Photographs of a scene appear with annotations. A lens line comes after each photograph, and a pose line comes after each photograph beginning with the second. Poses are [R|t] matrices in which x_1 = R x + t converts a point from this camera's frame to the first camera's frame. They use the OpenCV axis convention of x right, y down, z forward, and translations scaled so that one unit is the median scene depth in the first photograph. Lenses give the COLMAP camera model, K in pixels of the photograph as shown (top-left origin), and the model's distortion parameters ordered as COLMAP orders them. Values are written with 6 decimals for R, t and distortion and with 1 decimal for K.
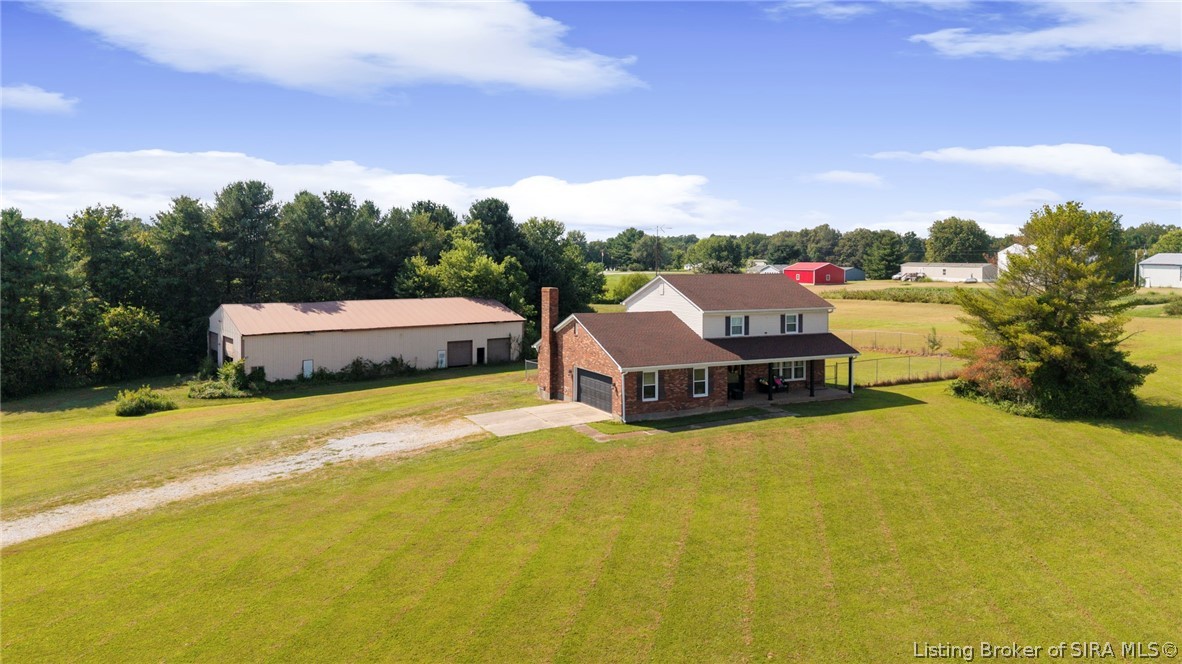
lens RADIAL K [[823.0, 0, 587.8], [0, 823.0, 259.6], [0, 0, 1]] dist [0.006139, -0.001810]
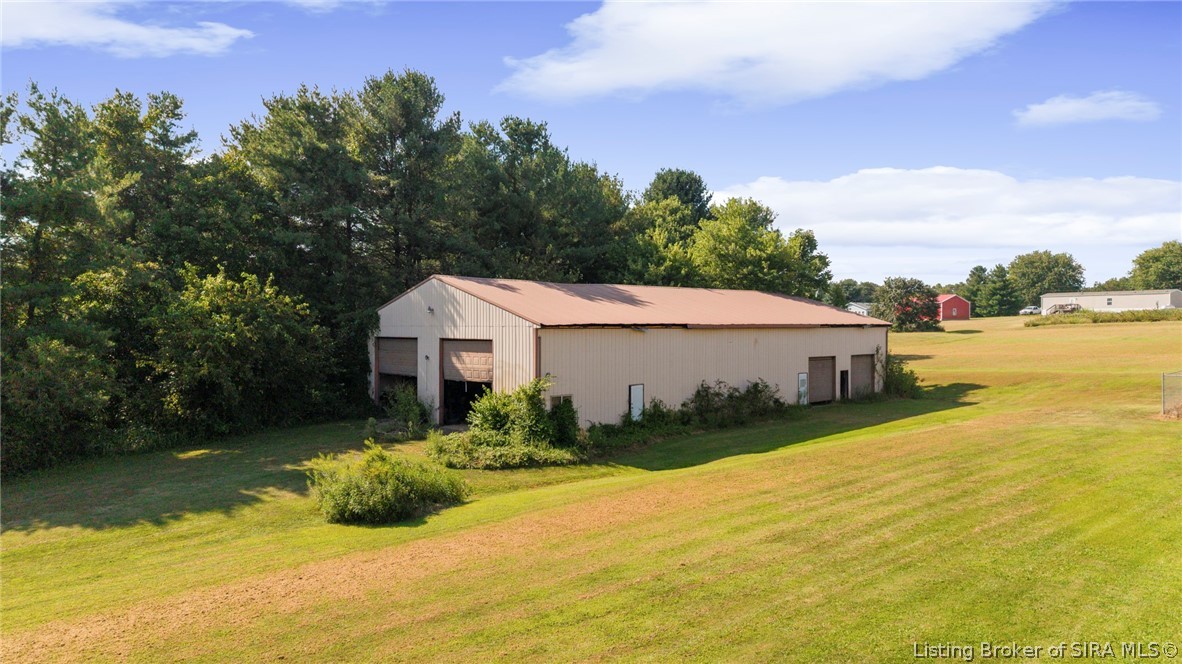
lens RADIAL K [[791.5, 0, 587.7], [0, 791.5, 333.3], [0, 0, 1]] dist [0.004341, -0.003378]
pose [[0.992449, -0.002870, 0.122627, -0.633658], [0.002238, 0.999983, 0.005291, 0.133445], [-0.122641, -0.004976, 0.992439, 0.814298]]
